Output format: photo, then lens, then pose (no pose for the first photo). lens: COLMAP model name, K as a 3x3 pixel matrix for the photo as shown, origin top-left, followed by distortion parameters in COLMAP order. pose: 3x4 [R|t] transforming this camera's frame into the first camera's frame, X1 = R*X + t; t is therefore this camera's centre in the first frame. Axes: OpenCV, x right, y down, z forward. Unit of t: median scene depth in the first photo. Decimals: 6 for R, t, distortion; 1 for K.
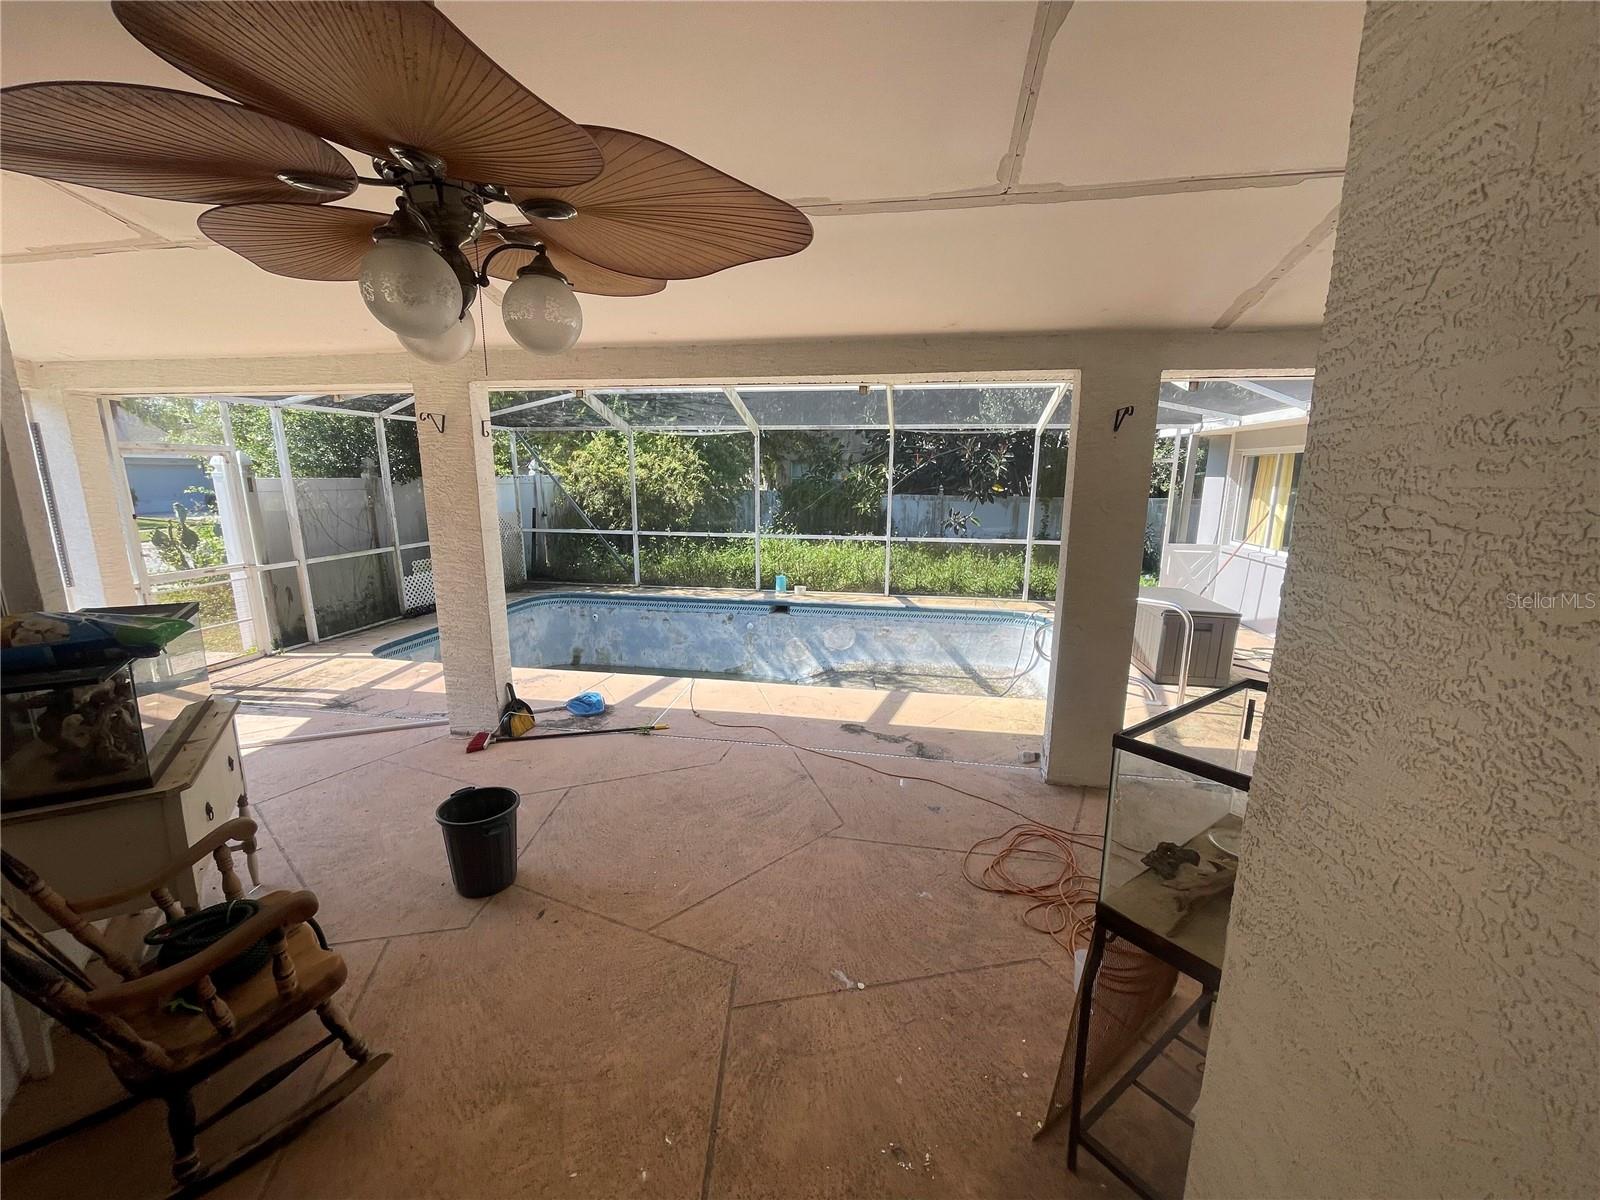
lens RADIAL K [[645.3, 0, 803.8], [0, 645.3, 604.2], [0, 0, 1]] dist [-0.001262, 0.000126]
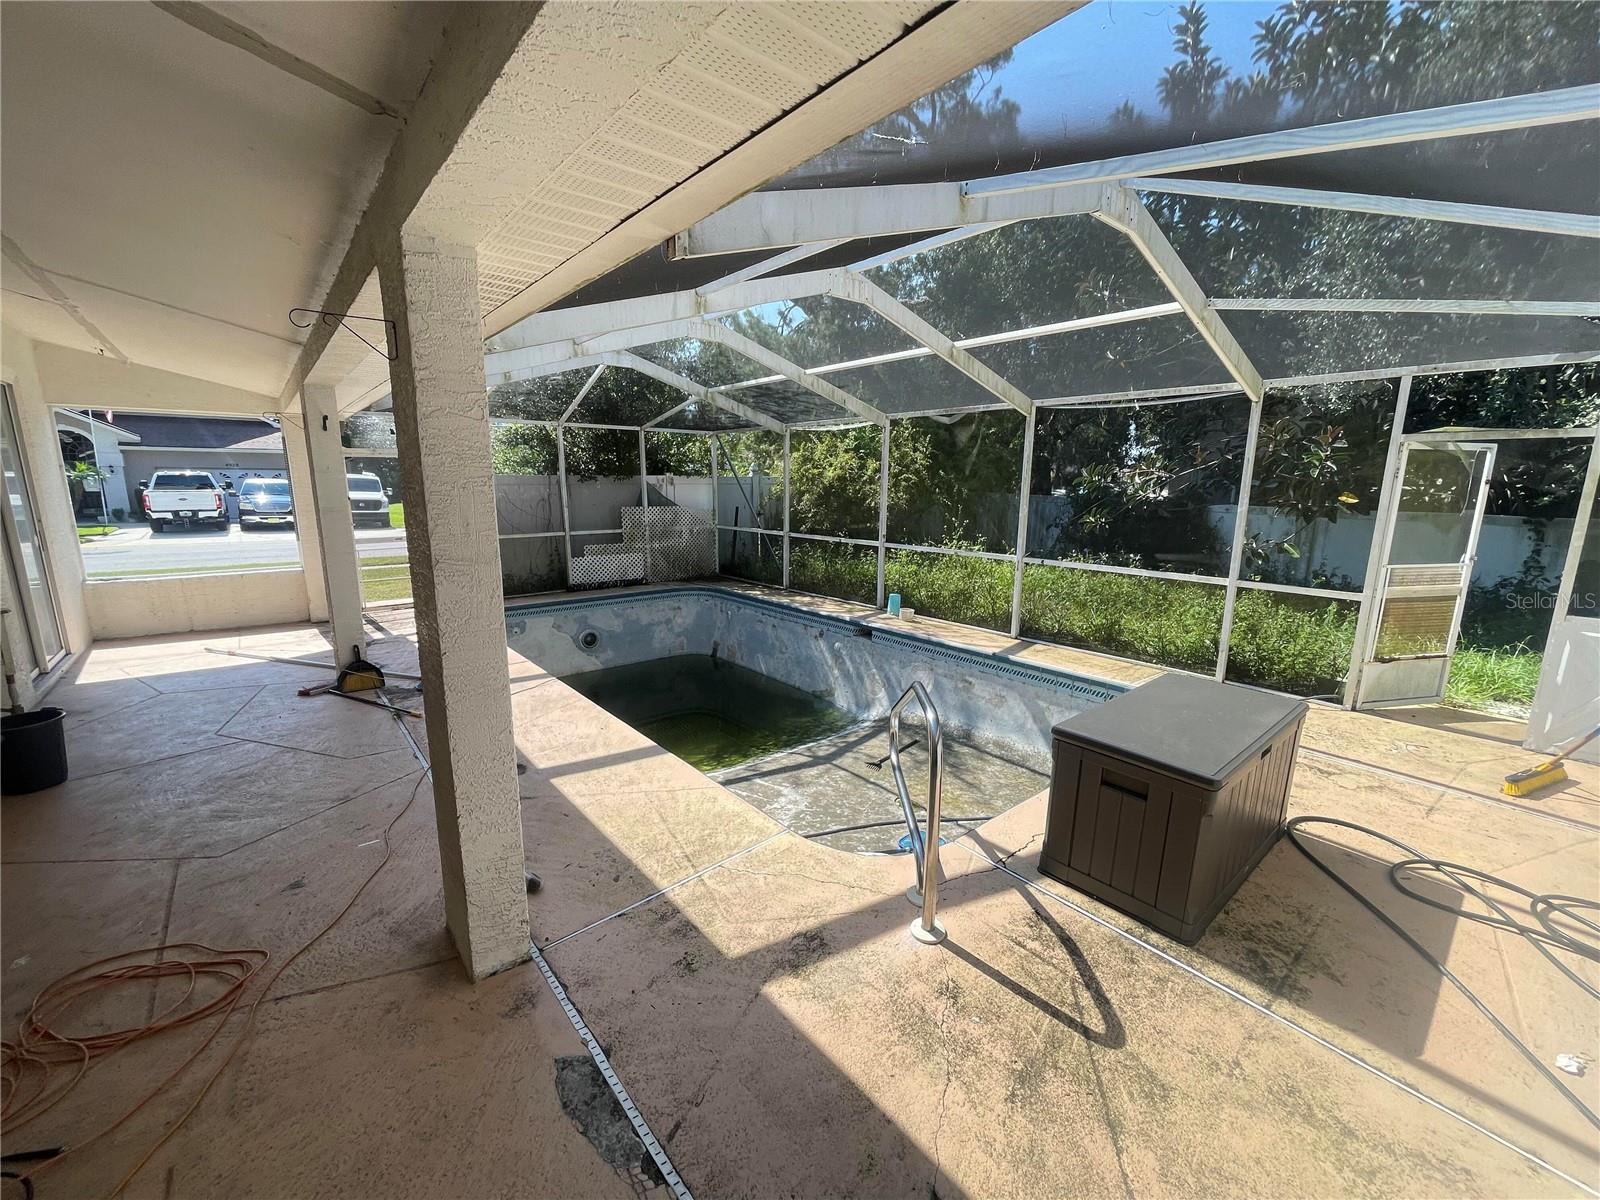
lens RADIAL K [[645.3, 0, 803.8], [0, 645.3, 604.2], [0, 0, 1]] dist [-0.001262, 0.000126]
pose [[0.762305, 0.122362, -0.635546, 0.429148], [-0.131728, 0.990745, 0.032747, -0.045711], [0.633671, 0.058756, 0.771368, 0.301159]]
